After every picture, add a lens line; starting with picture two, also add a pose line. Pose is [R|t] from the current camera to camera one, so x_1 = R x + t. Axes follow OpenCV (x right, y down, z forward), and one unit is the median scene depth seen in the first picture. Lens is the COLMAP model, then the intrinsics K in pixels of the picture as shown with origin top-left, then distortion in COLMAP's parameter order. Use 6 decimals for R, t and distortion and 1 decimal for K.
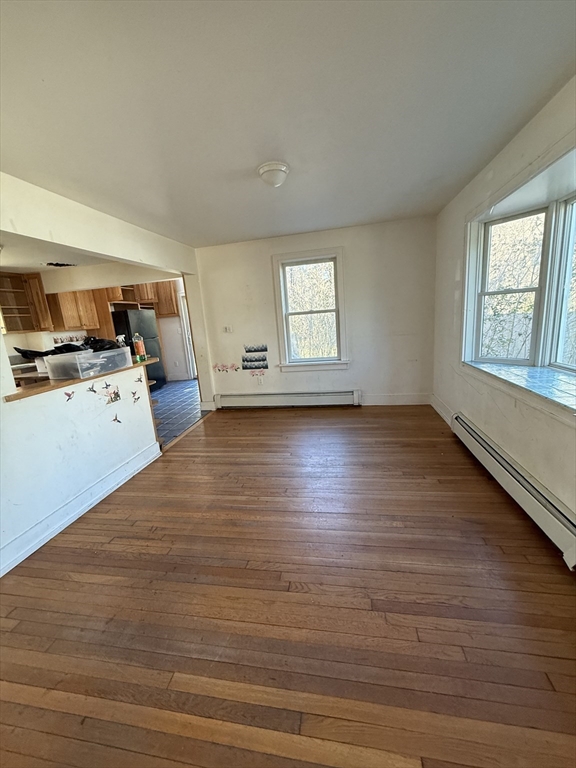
lens RADIAL K [[306.0, 0, 287.2], [0, 306.0, 382.7], [0, 0, 1]] dist [-0.000263, 0.000309]
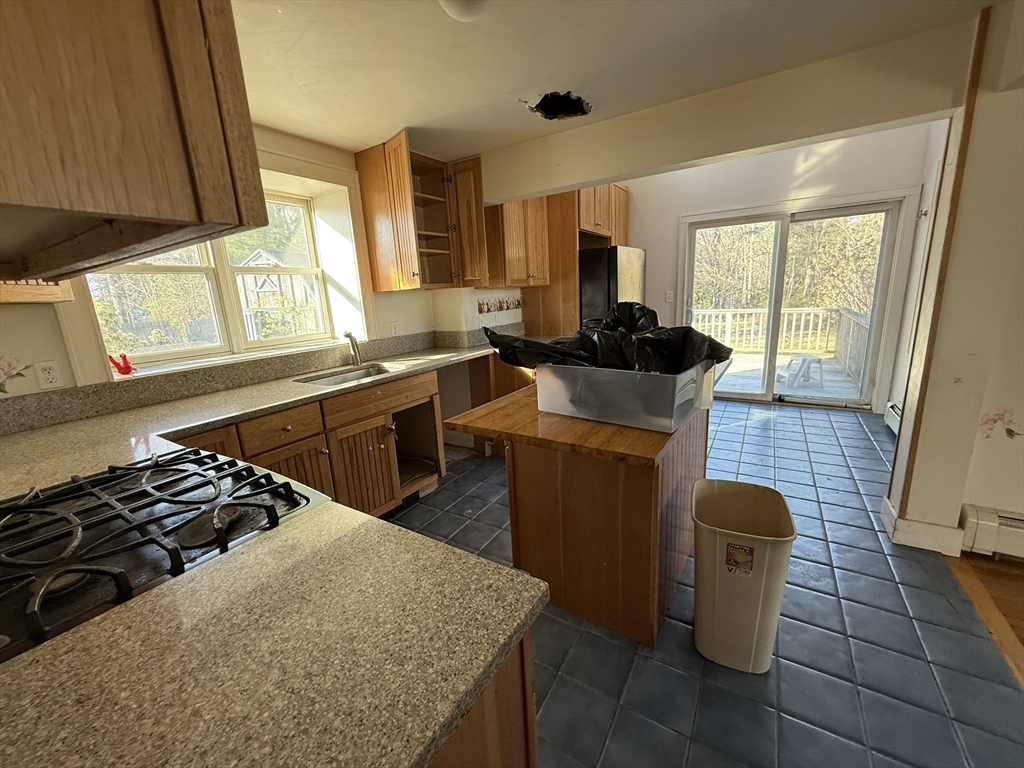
lens RADIAL K [[408.0, 0, 508.5], [0, 408.0, 385.2], [0, 0, 1]] dist [-0.000263, 0.000309]
pose [[0.928538, 0.110009, -0.354564, -0.558208], [-0.096138, 0.993760, 0.056562, -0.064991], [0.358573, -0.018433, 0.933320, 0.478924]]
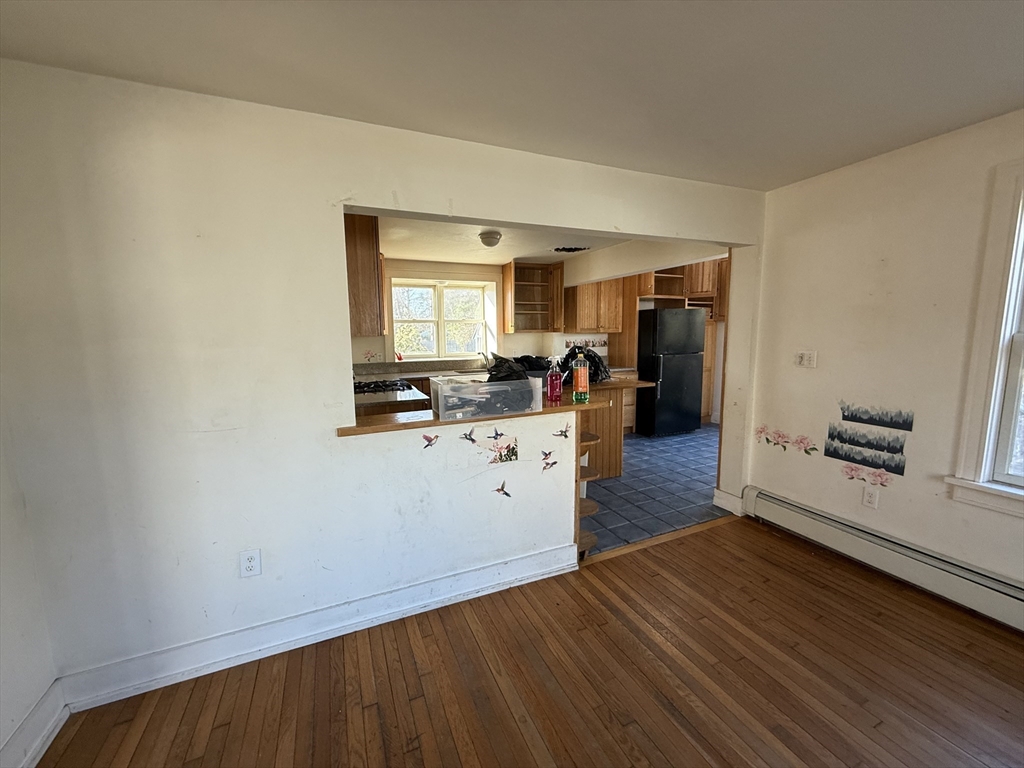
lens RADIAL K [[408.0, 0, 509.3], [0, 408.0, 385.0], [0, 0, 1]] dist [-0.000263, 0.000309]
pose [[0.567509, 0.177069, -0.804102, 0.046628], [-0.204929, 0.976246, 0.070344, -0.090998], [0.797457, 0.124863, 0.590315, 0.304329]]
